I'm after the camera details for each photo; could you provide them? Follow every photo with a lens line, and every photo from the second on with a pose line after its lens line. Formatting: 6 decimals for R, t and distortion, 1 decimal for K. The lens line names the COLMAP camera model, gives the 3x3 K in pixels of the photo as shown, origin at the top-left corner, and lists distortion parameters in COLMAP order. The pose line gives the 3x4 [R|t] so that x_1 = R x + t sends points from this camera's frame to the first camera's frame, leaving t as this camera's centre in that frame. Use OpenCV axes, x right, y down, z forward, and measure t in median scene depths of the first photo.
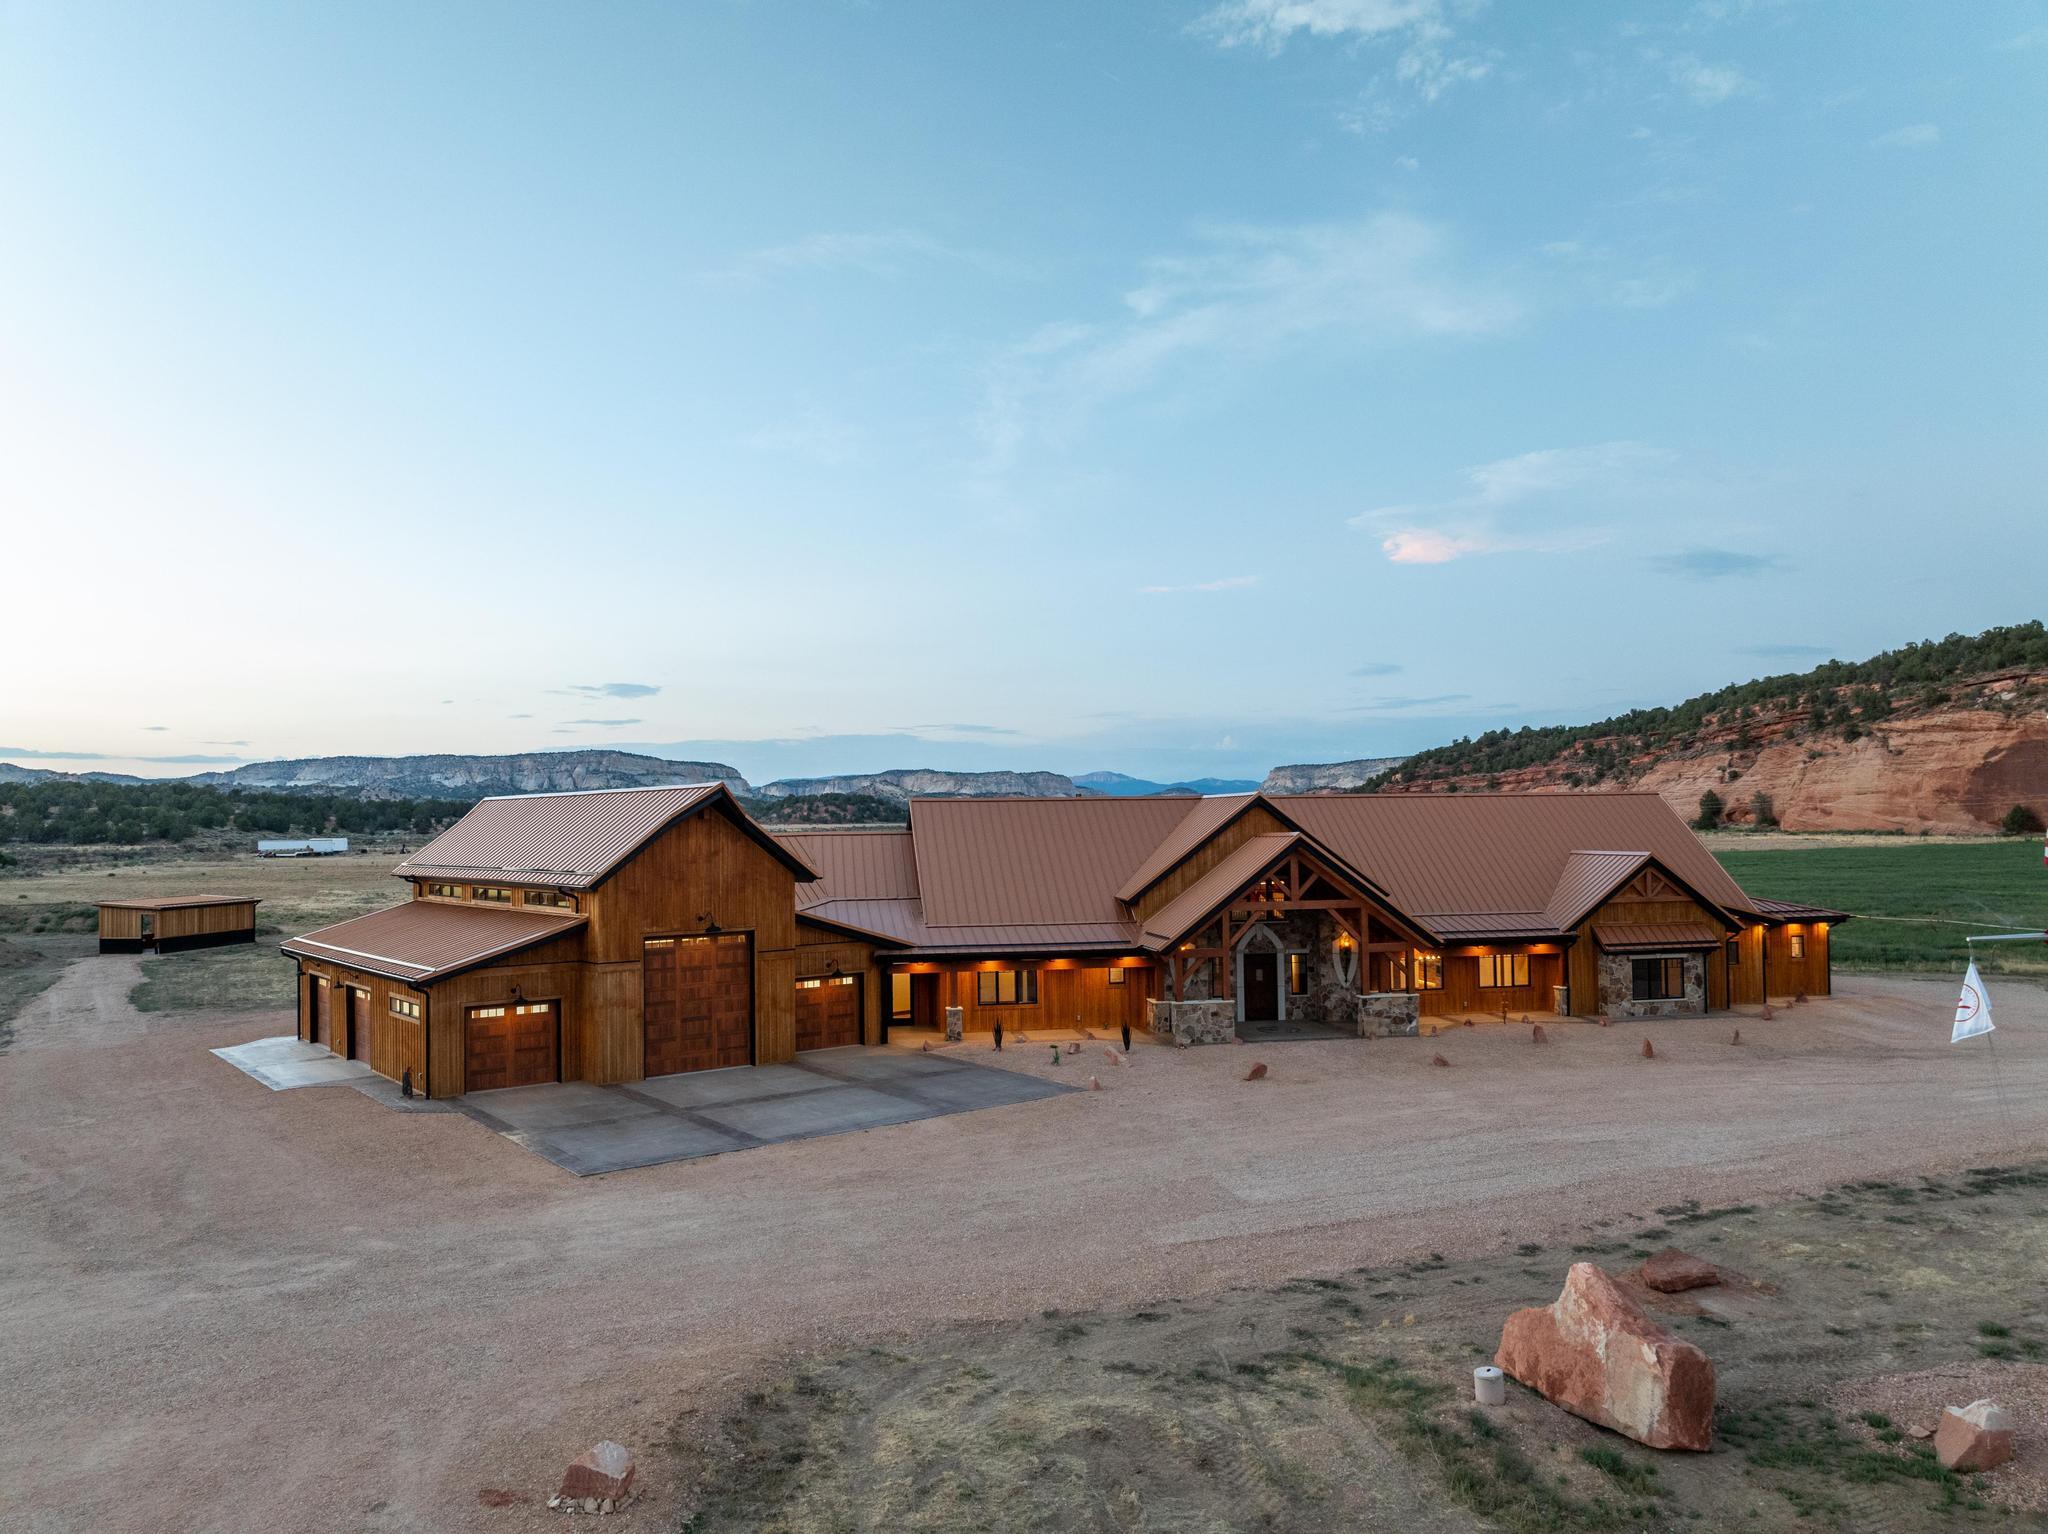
lens RADIAL K [[1446.7, 0, 1029.1], [0, 1446.7, 771.4], [0, 0, 1]] dist [-0.041844, 0.005224]
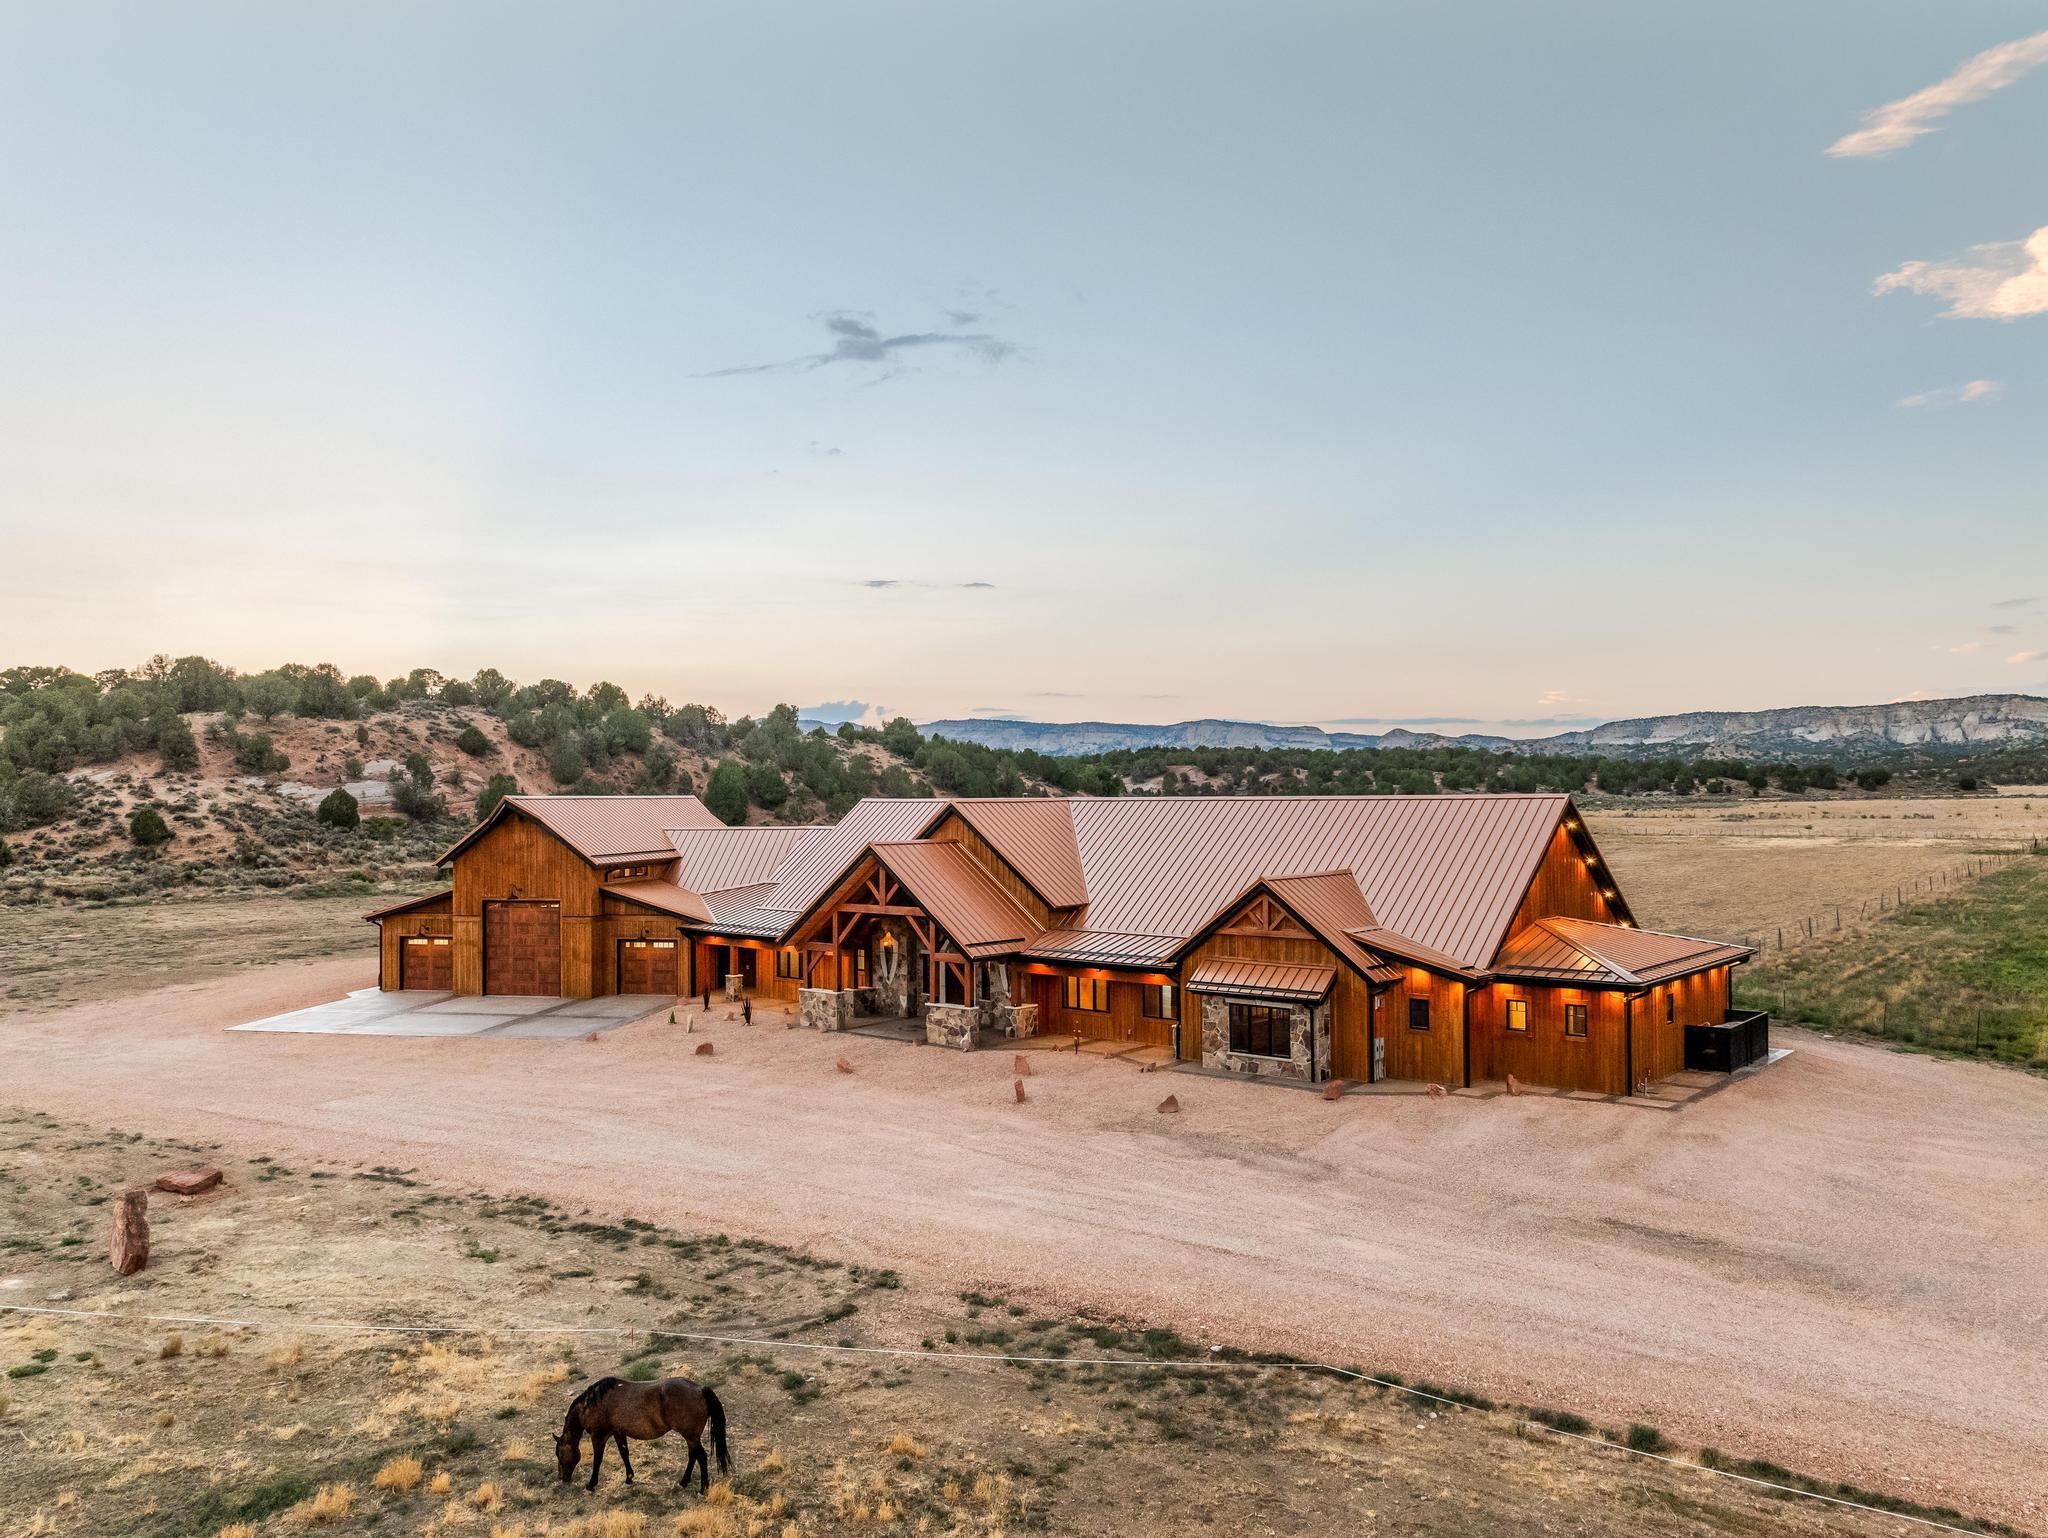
lens RADIAL K [[1523.0, 0, 1021.6], [0, 1523.0, 779.3], [0, 0, 1]] dist [-0.042276, 0.001192]
pose [[0.639453, -0.001713, -0.768828, 1.148763], [0.028605, 0.999358, 0.021565, -0.023778], [0.768298, -0.035783, 0.639092, 0.391056]]
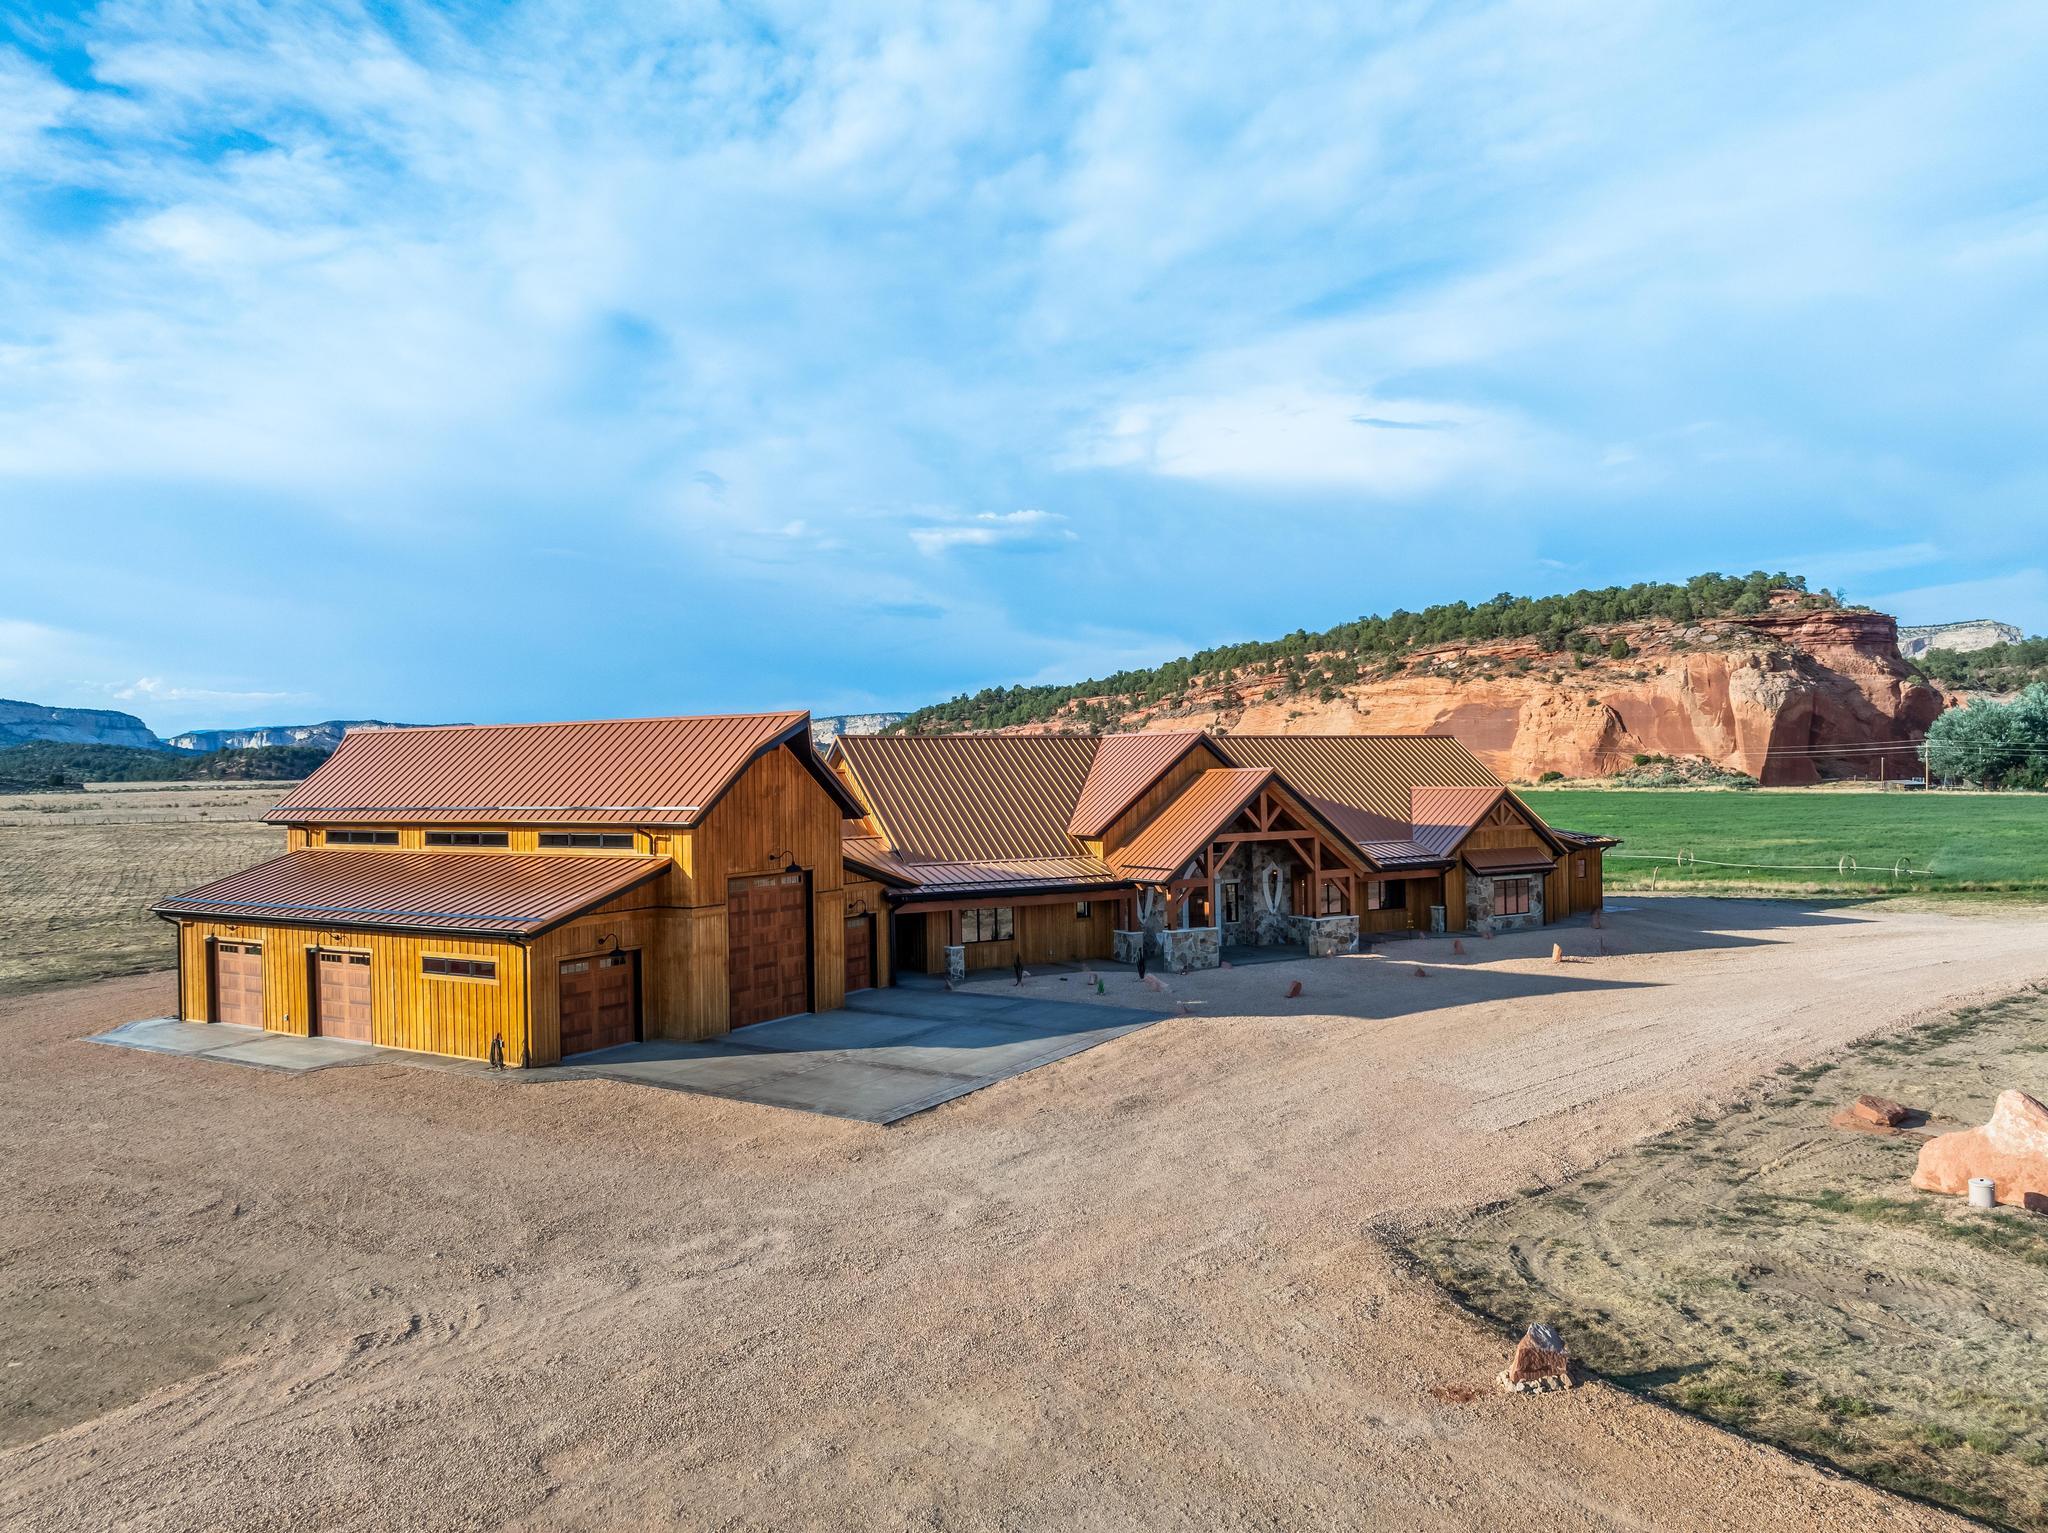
lens RADIAL K [[1454.5, 0, 1030.4], [0, 1454.5, 763.9], [0, 0, 1]] dist [-0.009674, -0.070954]
pose [[0.936535, 0.000511, 0.350573, -0.368981], [-0.009547, 0.999665, 0.024047, 0.016001], [-0.350443, -0.025868, 0.936227, 0.059712]]
